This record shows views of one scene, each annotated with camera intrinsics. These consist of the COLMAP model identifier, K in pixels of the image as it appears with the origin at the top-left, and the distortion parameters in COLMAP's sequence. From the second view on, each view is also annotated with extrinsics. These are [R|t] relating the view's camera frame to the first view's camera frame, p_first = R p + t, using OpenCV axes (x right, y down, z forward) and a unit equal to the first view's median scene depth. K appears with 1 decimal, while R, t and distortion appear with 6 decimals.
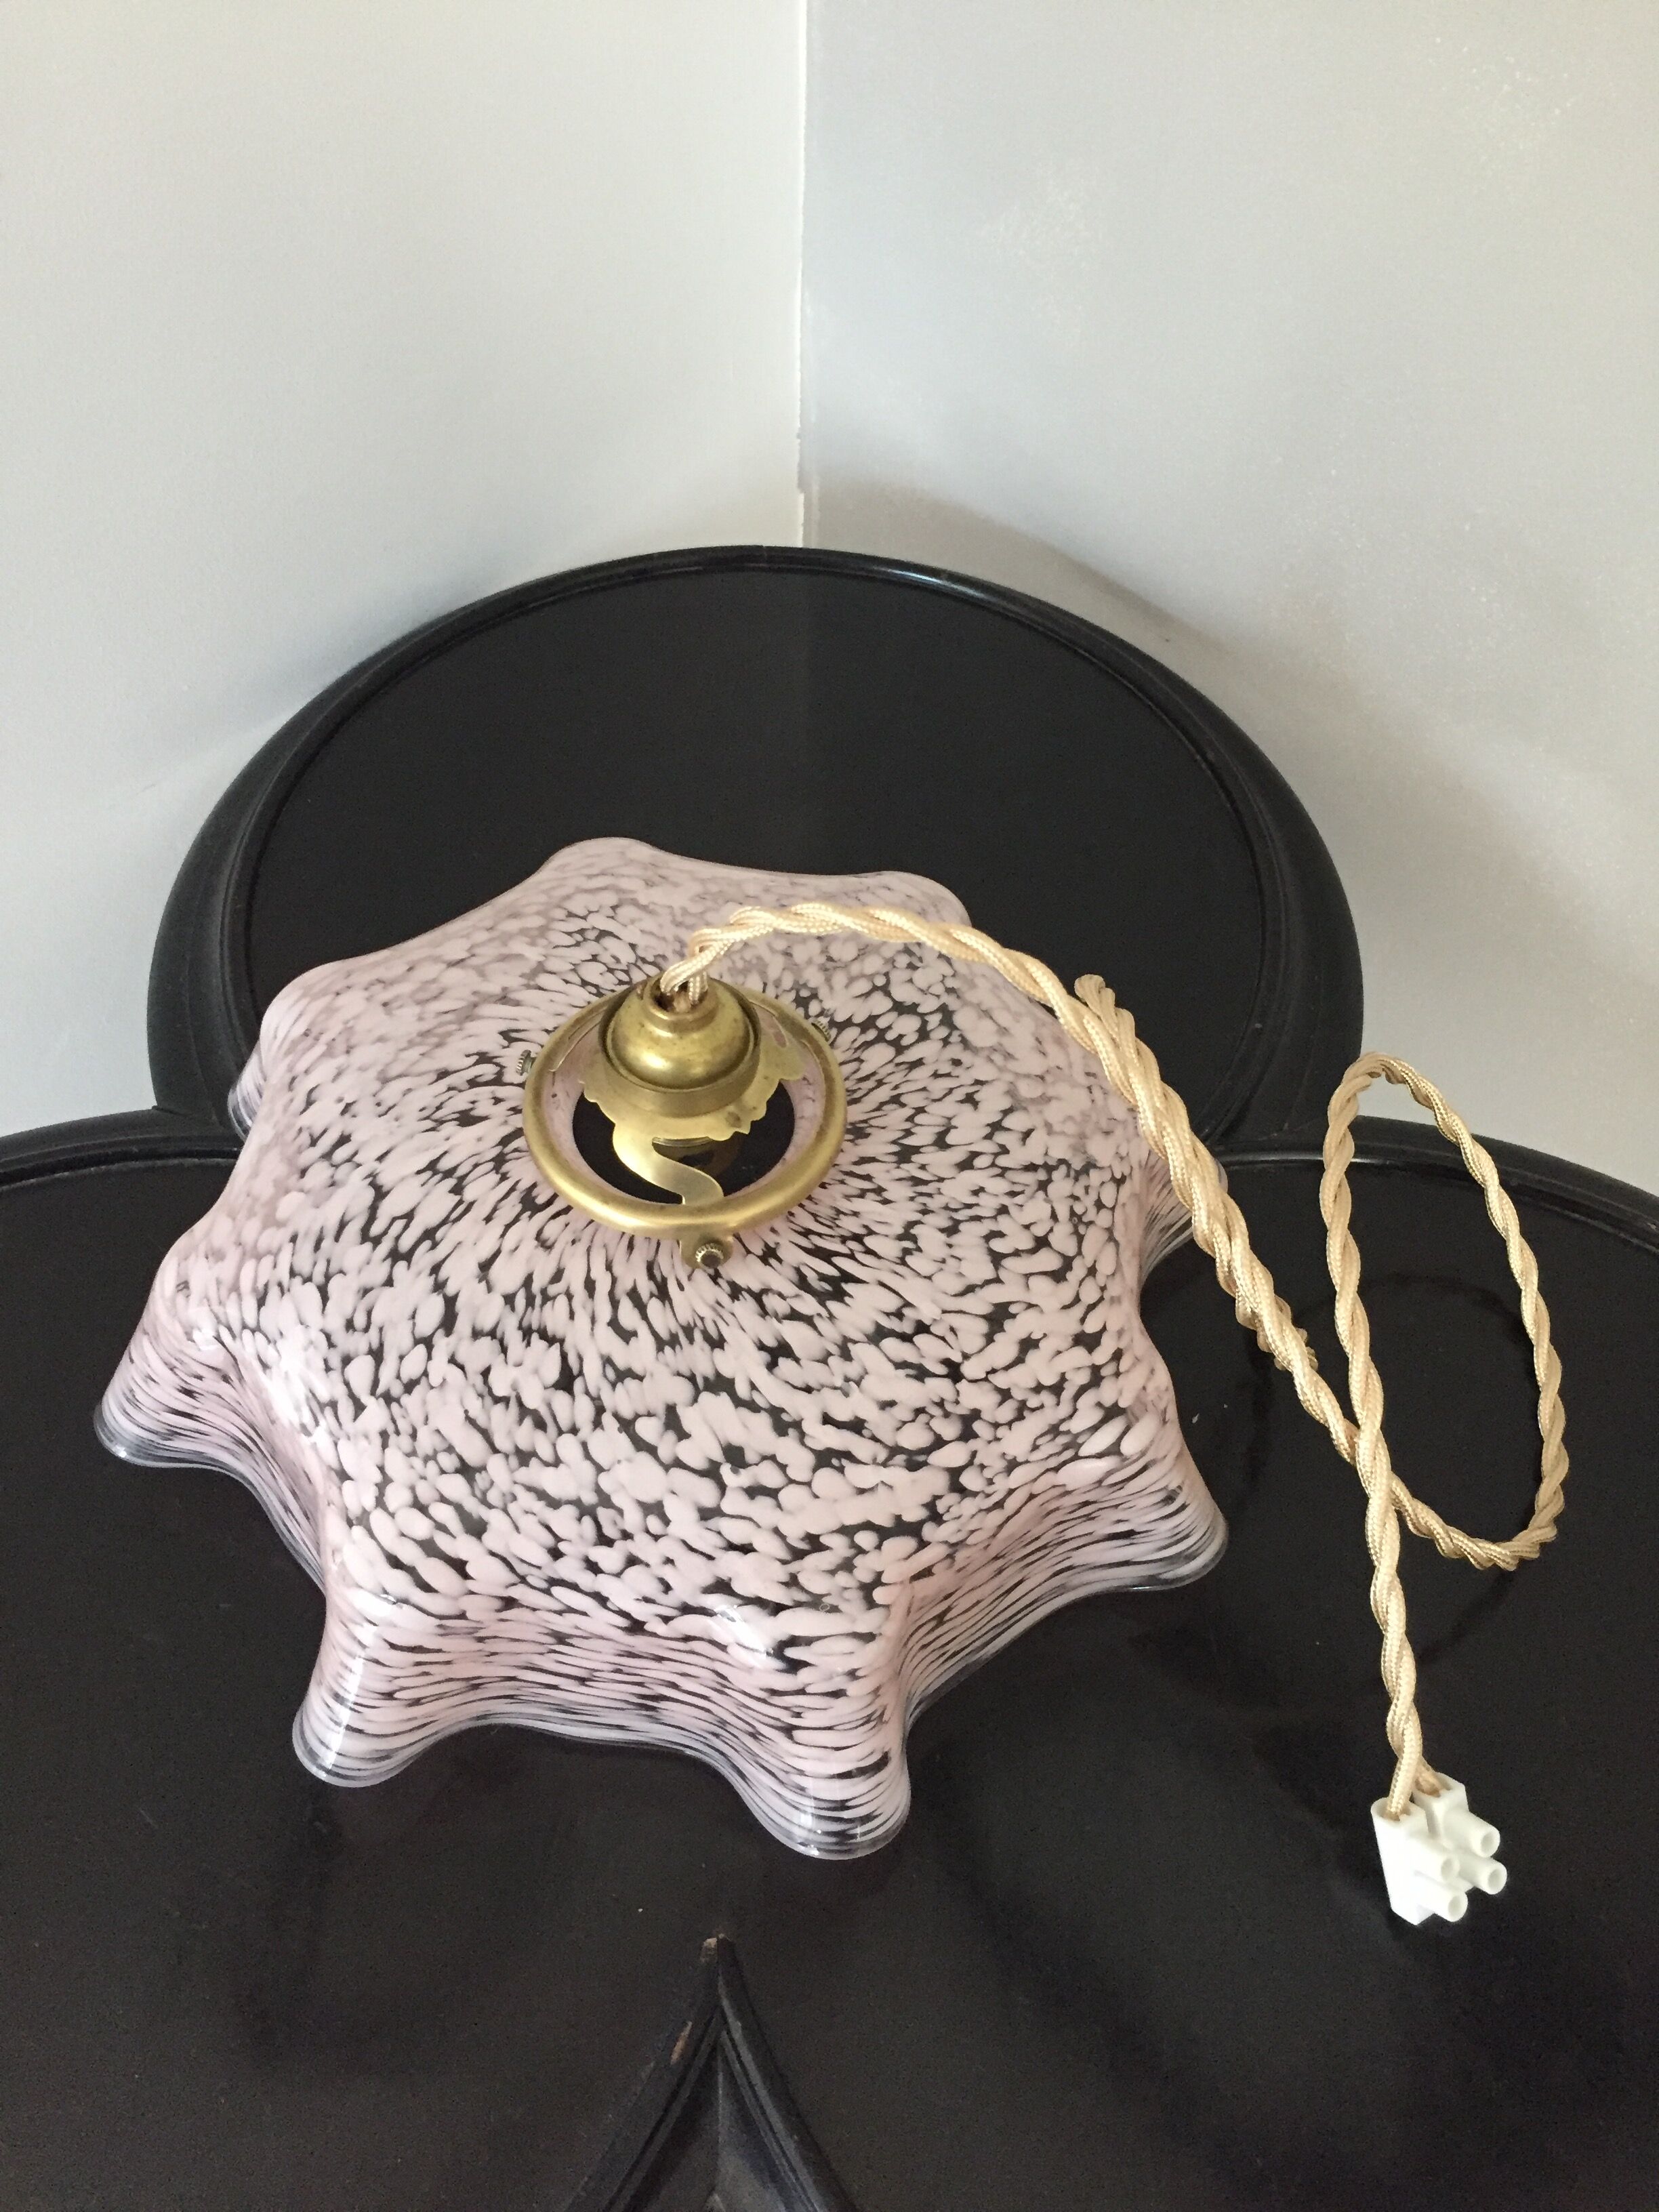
lens RADIAL K [[1916.4, 0, 829.5], [0, 1916.4, 1106.0], [0, 0, 1]] dist [0.078774, -0.090230]
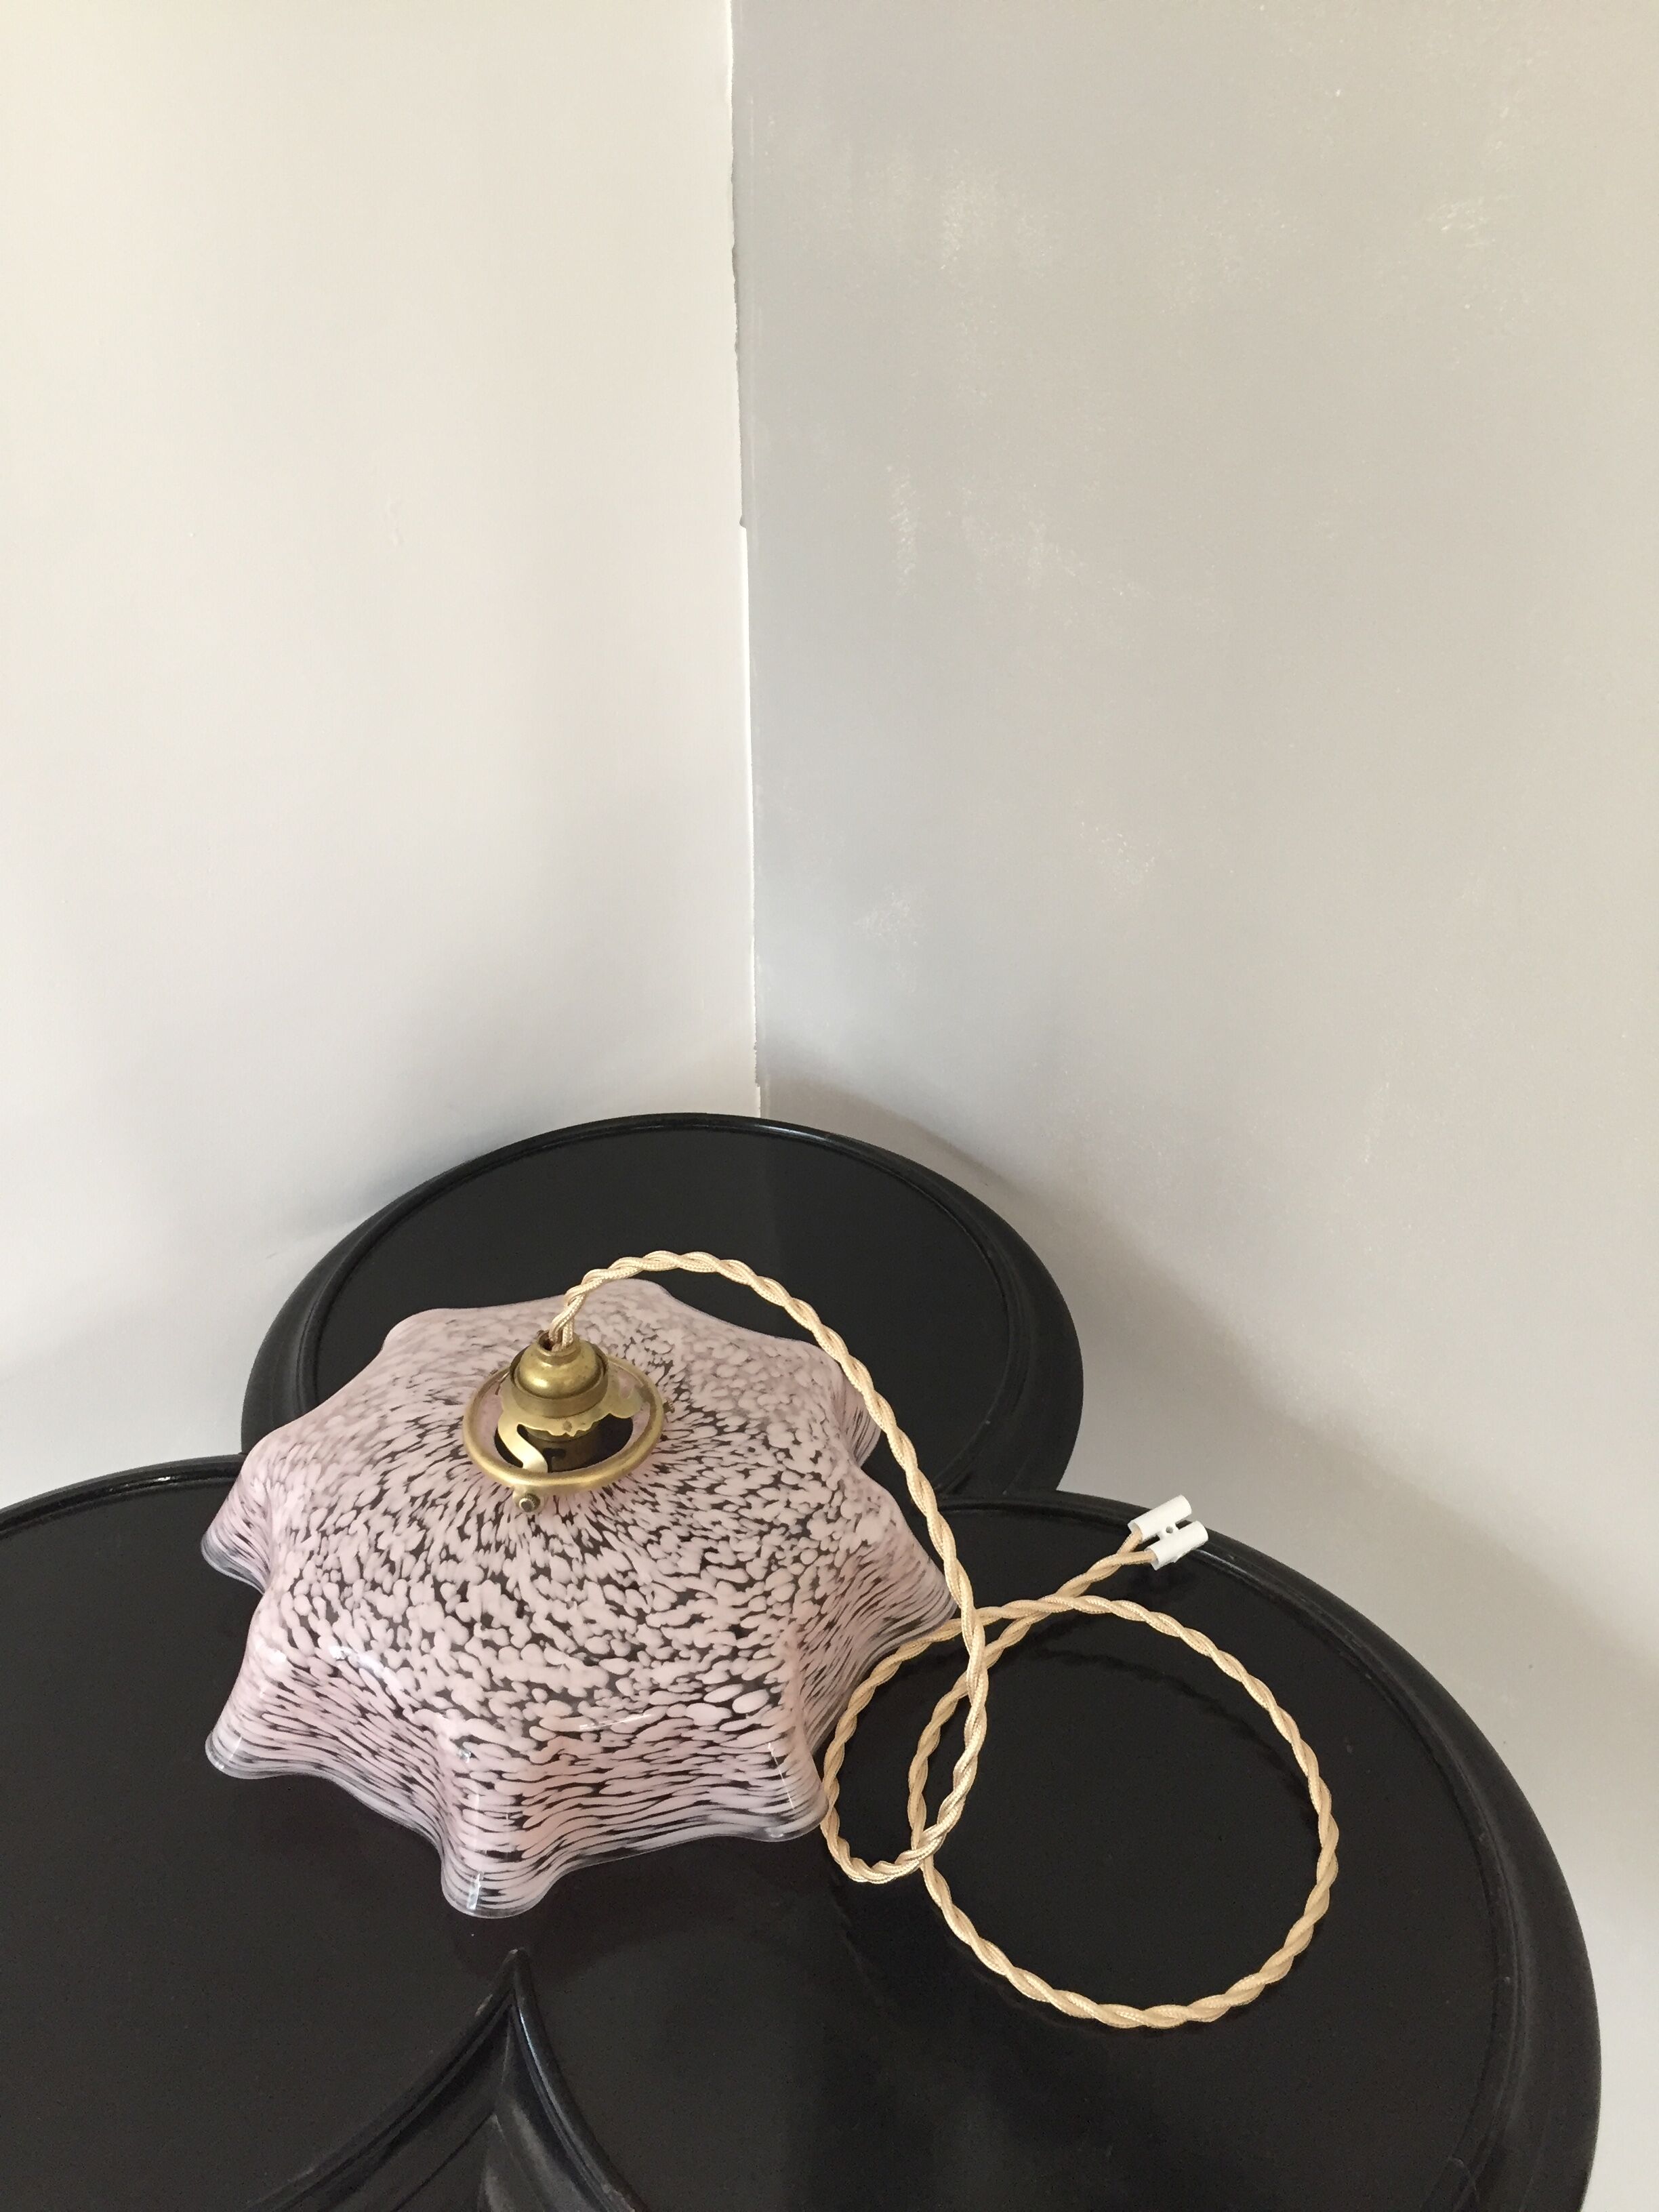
lens RADIAL K [[1898.6, 0, 829.9], [0, 1898.6, 1116.4], [0, 0, 1]] dist [0.090864, -0.085354]
pose [[0.927583, 0.194478, -0.319010, 0.623426], [-0.284463, 0.921174, -0.265555, 0.131832], [0.242220, 0.337071, 0.909787, -0.514786]]
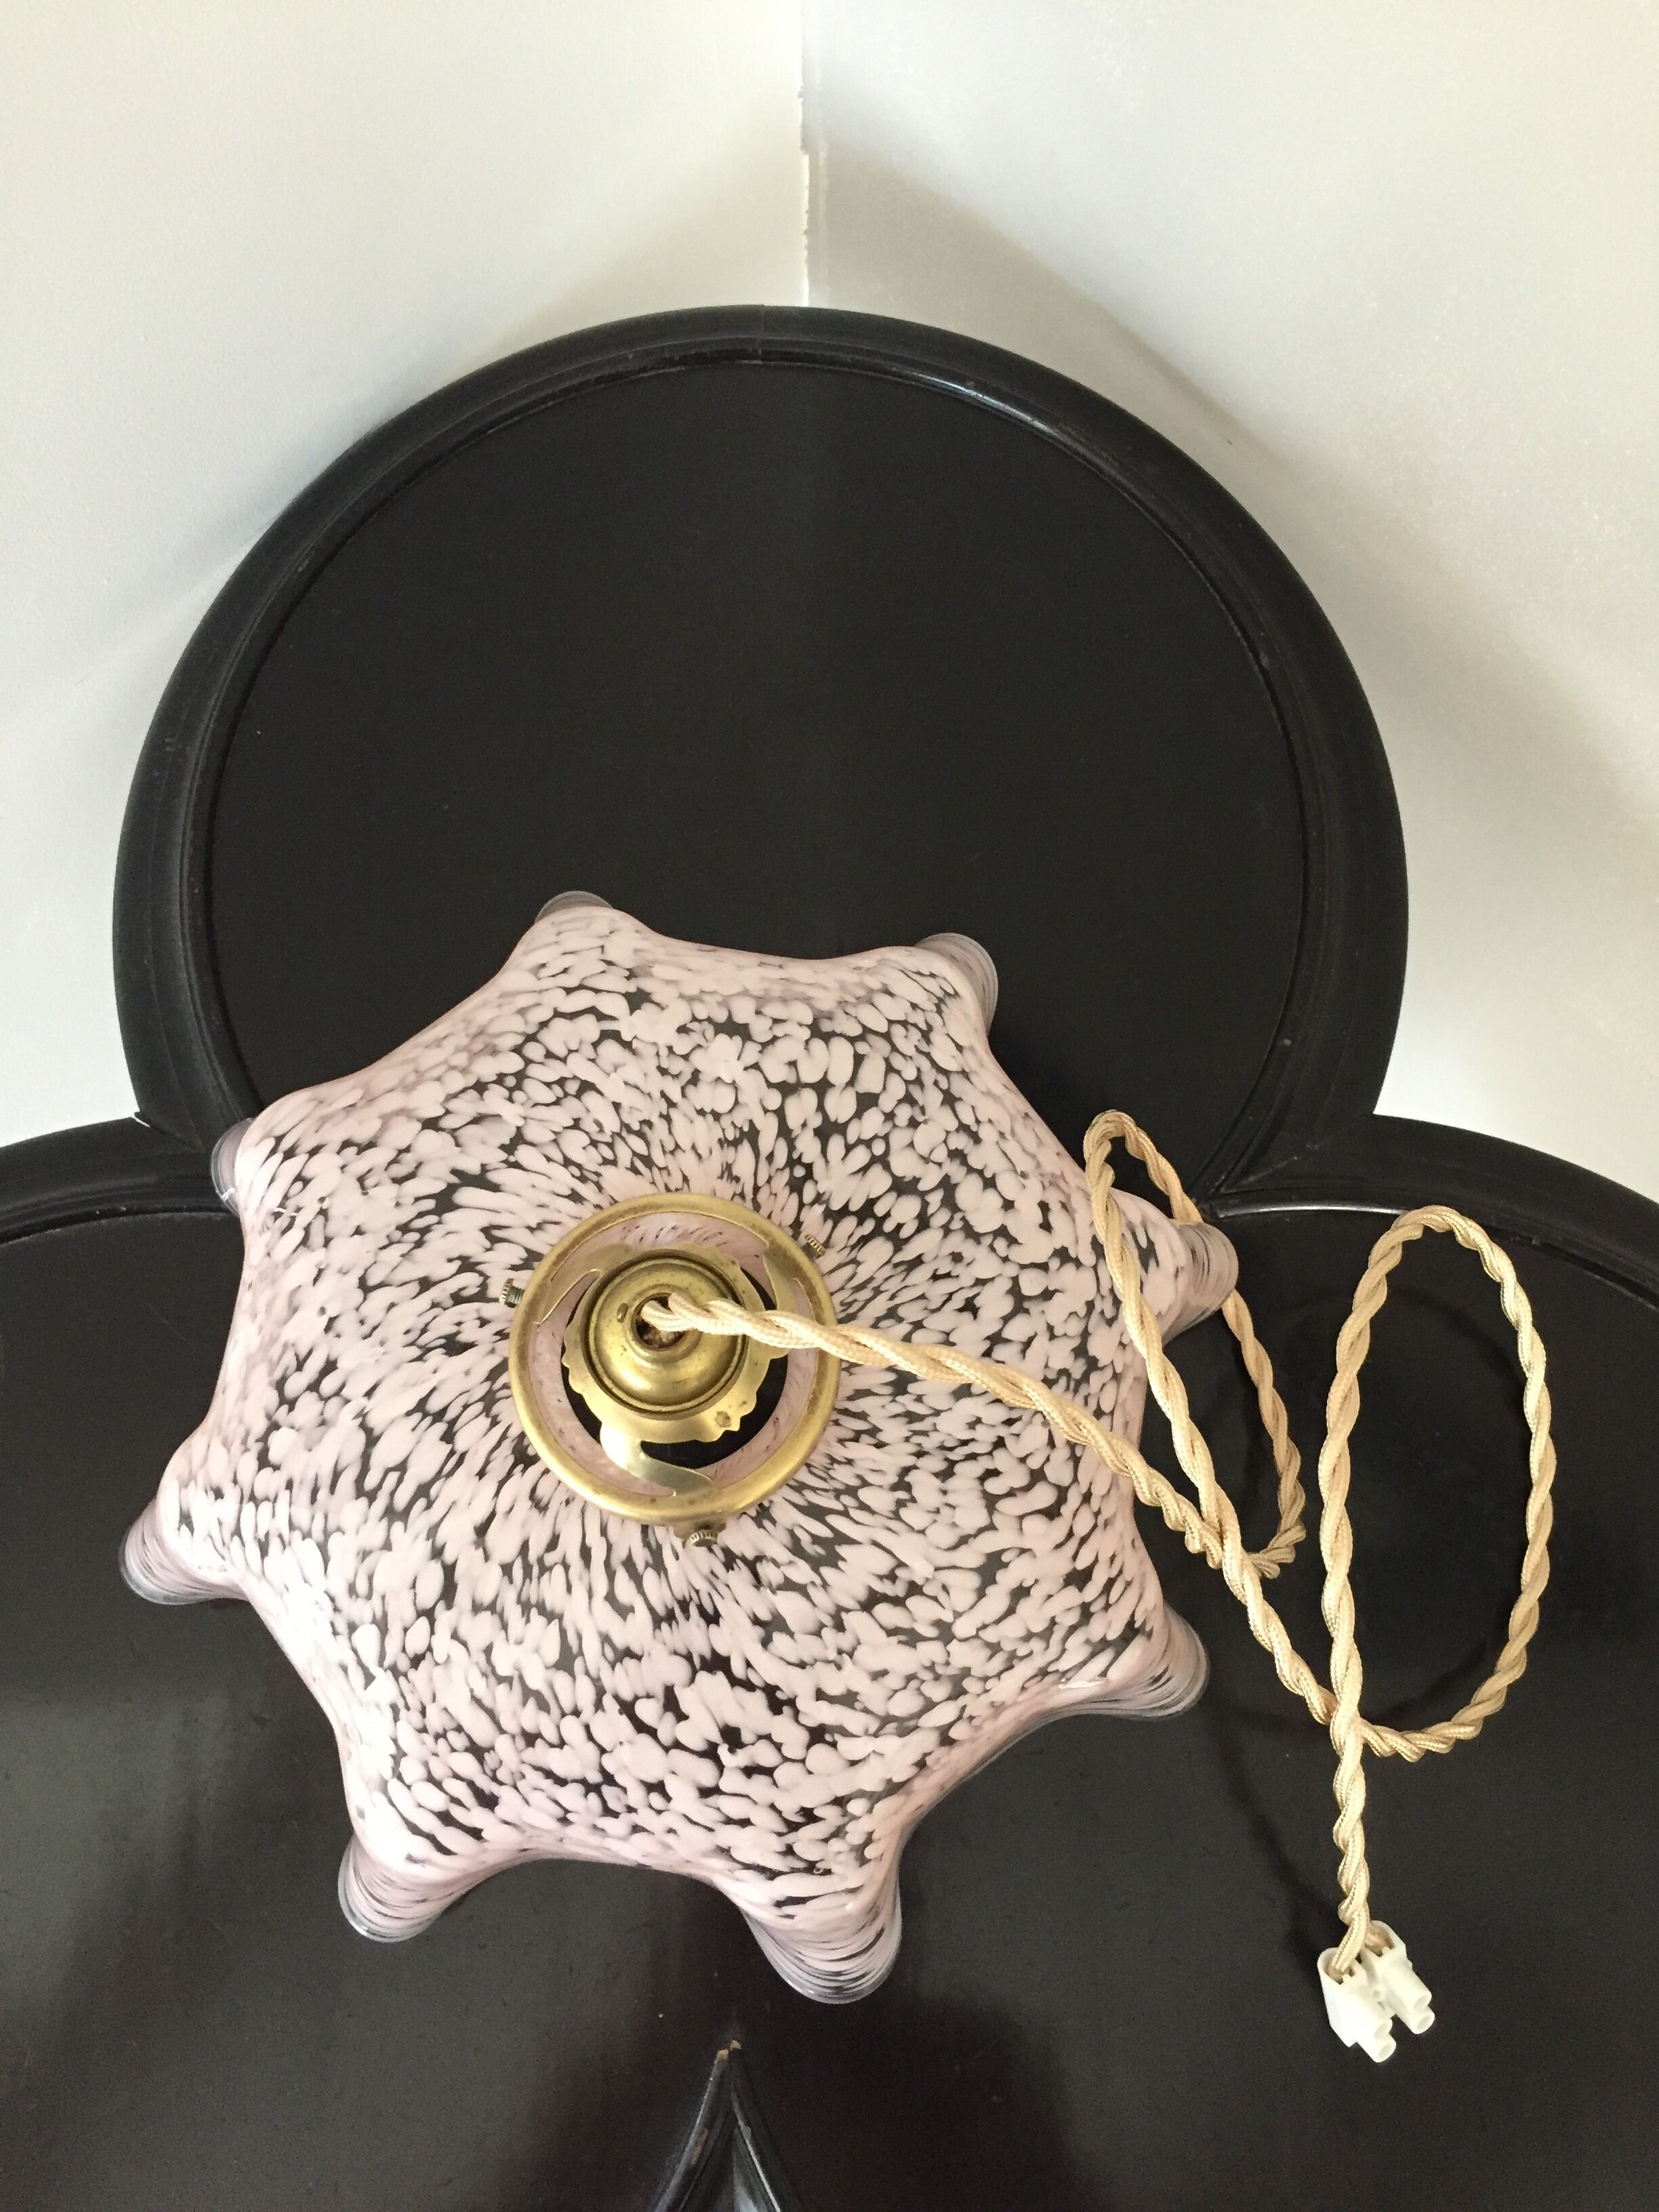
lens RADIAL K [[1972.7, 0, 839.6], [0, 1972.7, 1084.2], [0, 0, 1]] dist [0.070318, -0.086989]
pose [[0.999879, -0.002077, -0.015406, 0.025431], [0.007424, 0.934523, 0.355825, -0.509577], [0.013659, -0.355896, 0.934426, 0.116615]]
